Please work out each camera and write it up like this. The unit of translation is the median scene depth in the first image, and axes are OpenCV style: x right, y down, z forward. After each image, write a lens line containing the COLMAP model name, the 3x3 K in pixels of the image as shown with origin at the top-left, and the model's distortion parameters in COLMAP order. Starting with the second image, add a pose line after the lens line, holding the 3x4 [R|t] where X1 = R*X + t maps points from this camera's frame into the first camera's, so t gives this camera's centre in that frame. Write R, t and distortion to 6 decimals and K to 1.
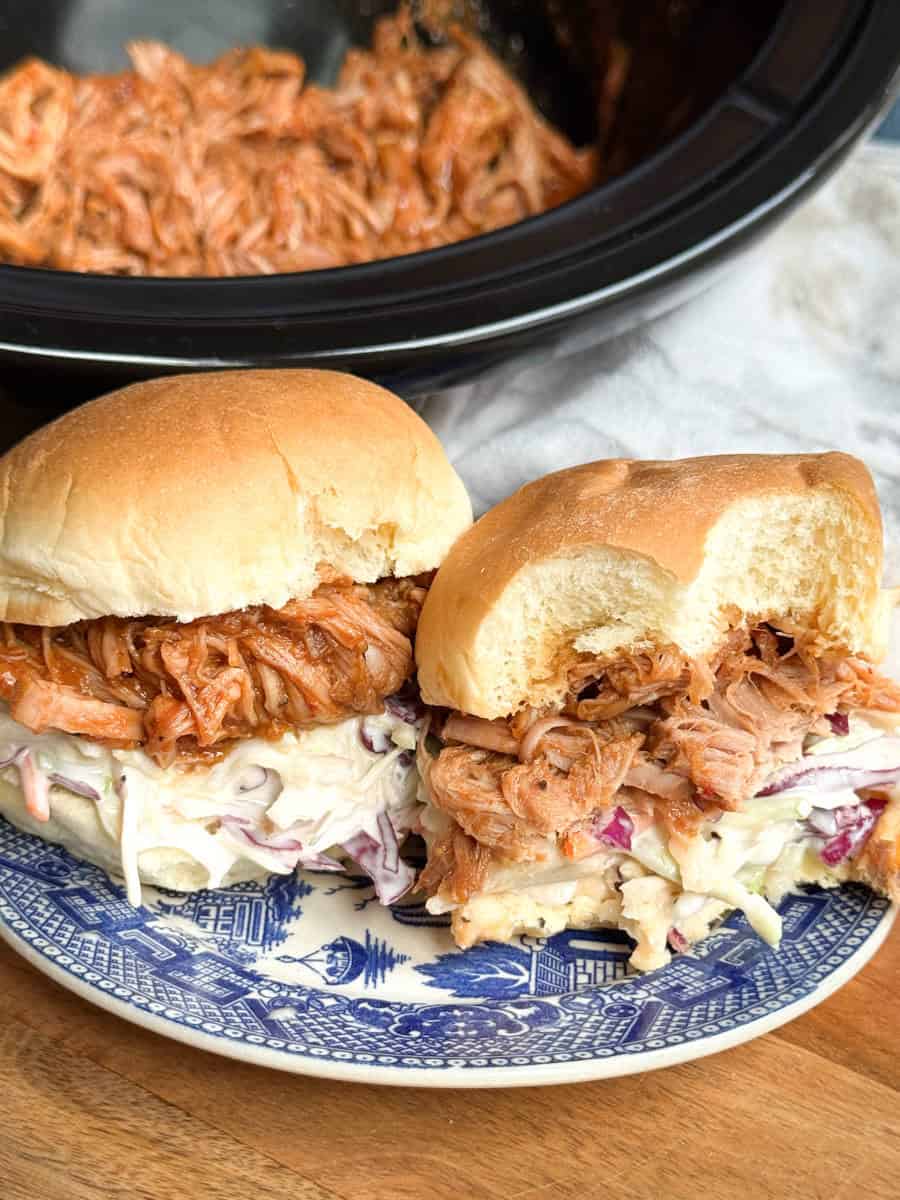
lens RADIAL K [[1761.9, 0, 443.1], [0, 1761.9, 665.3], [0, 0, 1]] dist [0.105220, 0.000000]
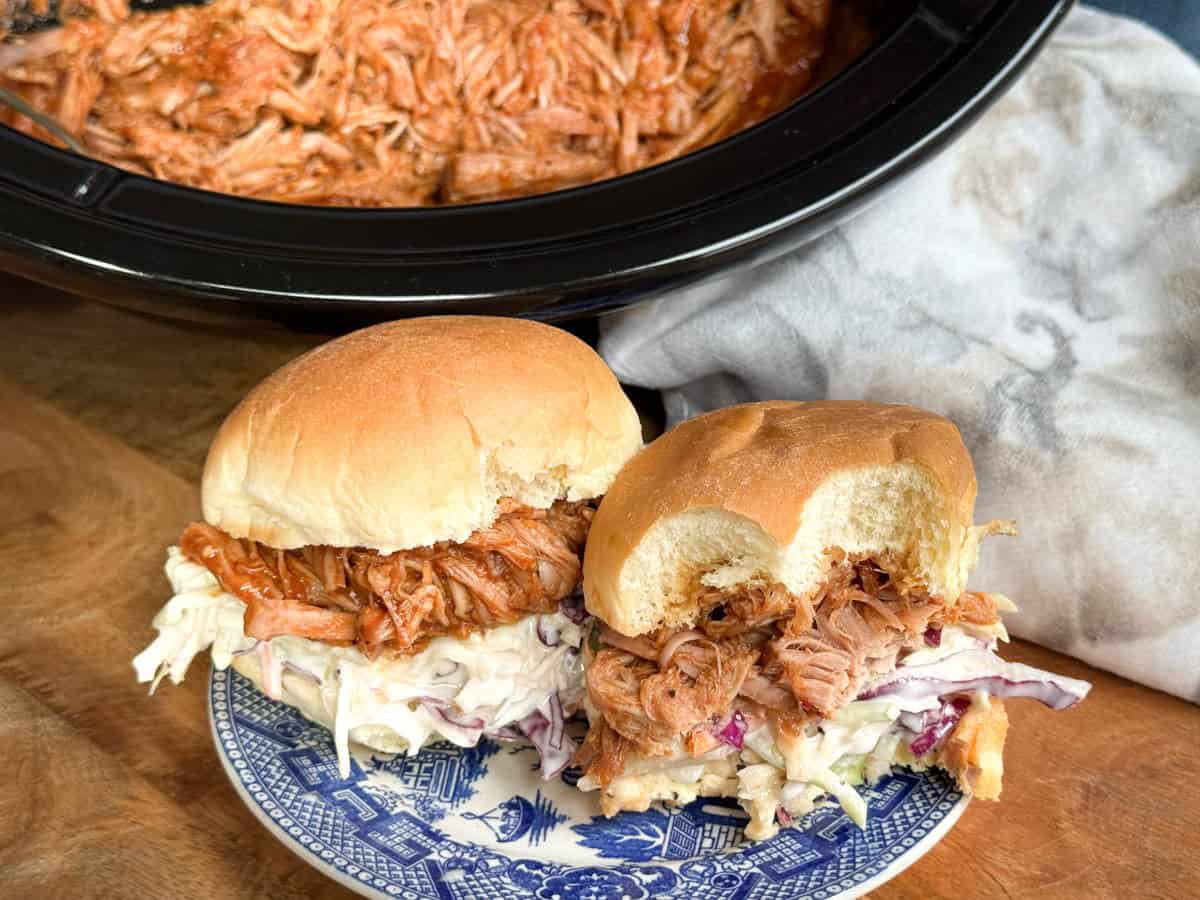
lens RADIAL K [[1761.9, 0, 651.9], [0, 1761.9, 455.9], [0, 0, 1]] dist [0.105220, 0.000000]
pose [[0.996793, 0.028408, -0.074810, 0.125403], [-0.021783, 0.995888, 0.087933, -0.198020], [0.077000, -0.086021, 0.993313, -0.200768]]
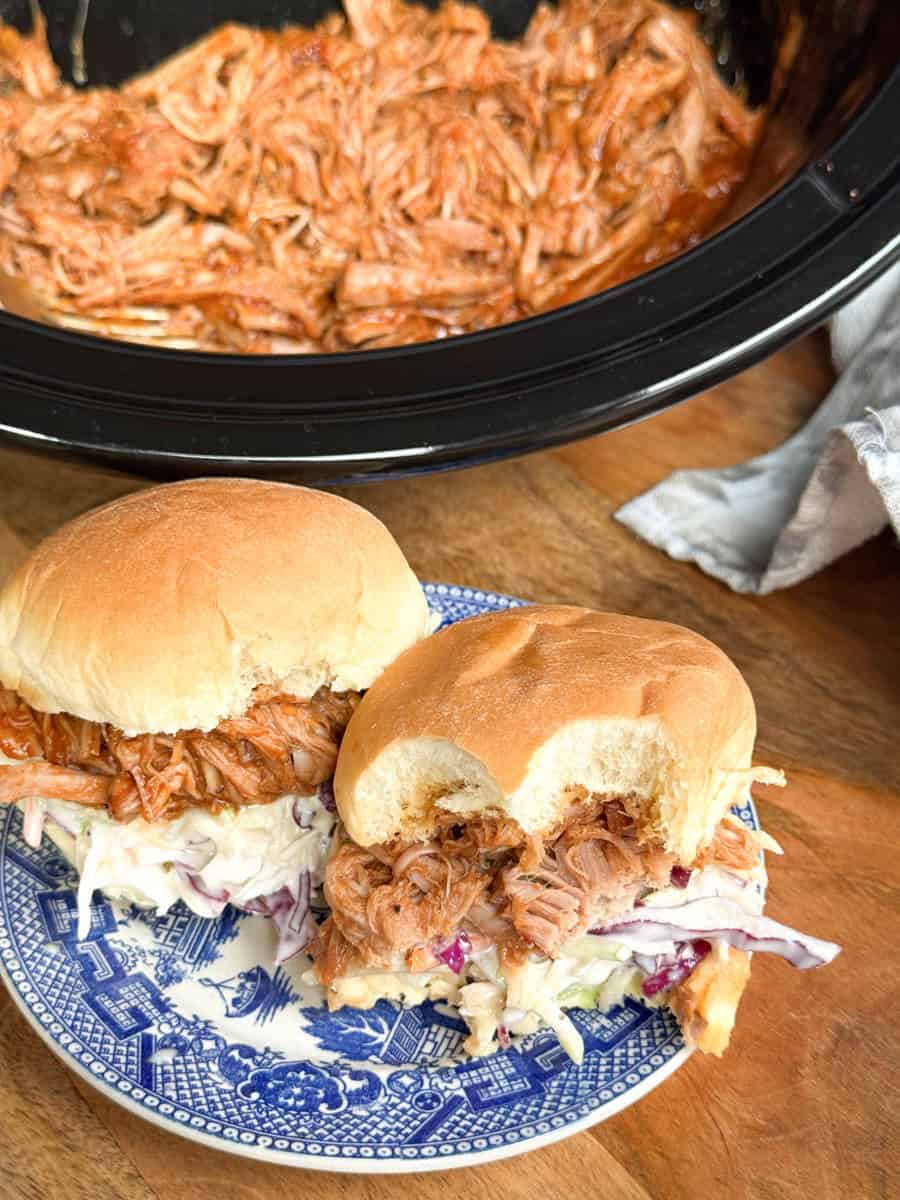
lens RADIAL K [[1623.5, 0, 451.9], [0, 1623.5, 611.7], [0, 0, 1]] dist [0.092067, 0.000000]
pose [[0.966186, 0.154279, -0.206600, 0.284313], [-0.108217, 0.969890, 0.218181, -0.368496], [0.234039, -0.188445, 0.953789, -0.024575]]
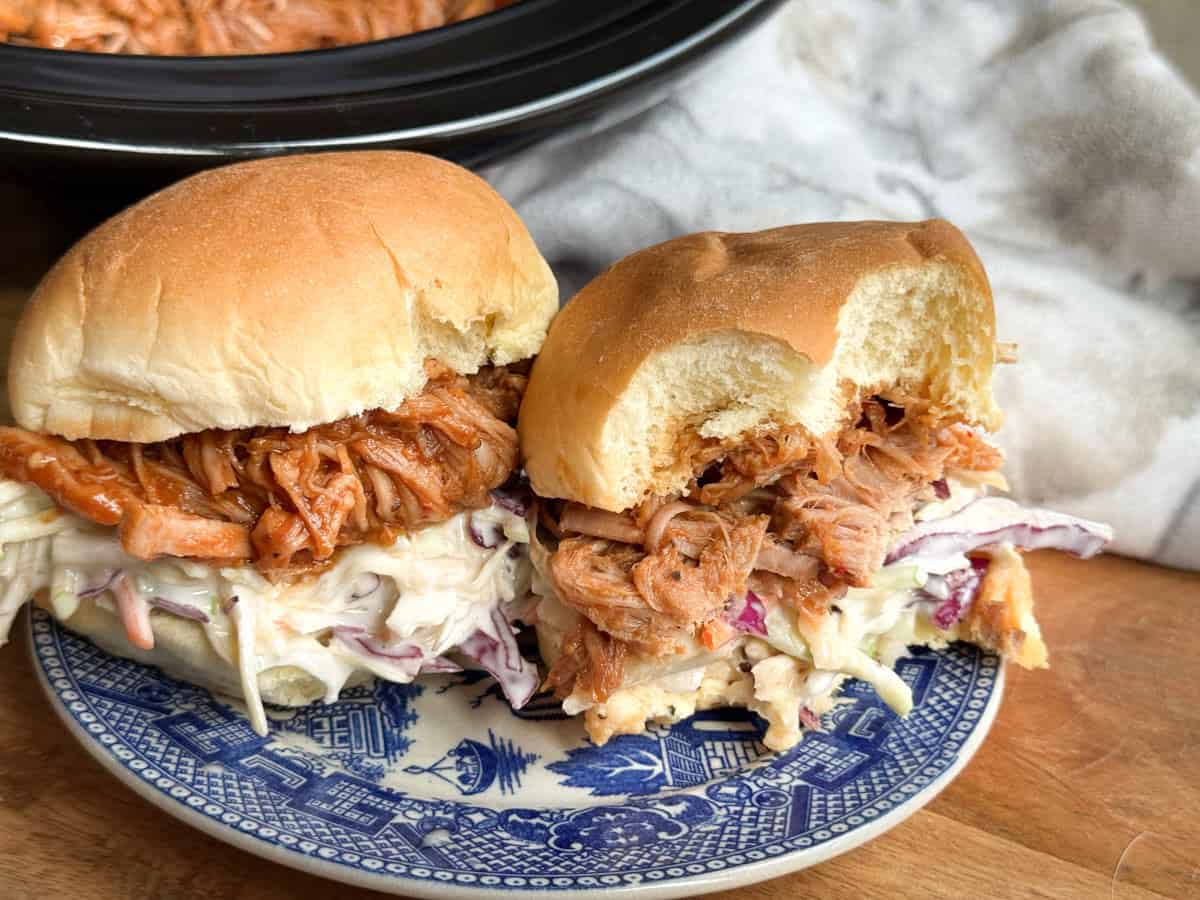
lens RADIAL K [[1623.5, 0, 575.3], [0, 1623.5, 450.4], [0, 0, 1]] dist [0.092067, 0.000000]
pose [[0.987287, -0.060970, 0.146790, -0.123228], [0.053844, 0.997192, 0.052041, -0.049978], [-0.149551, -0.043475, 0.987798, 0.115760]]
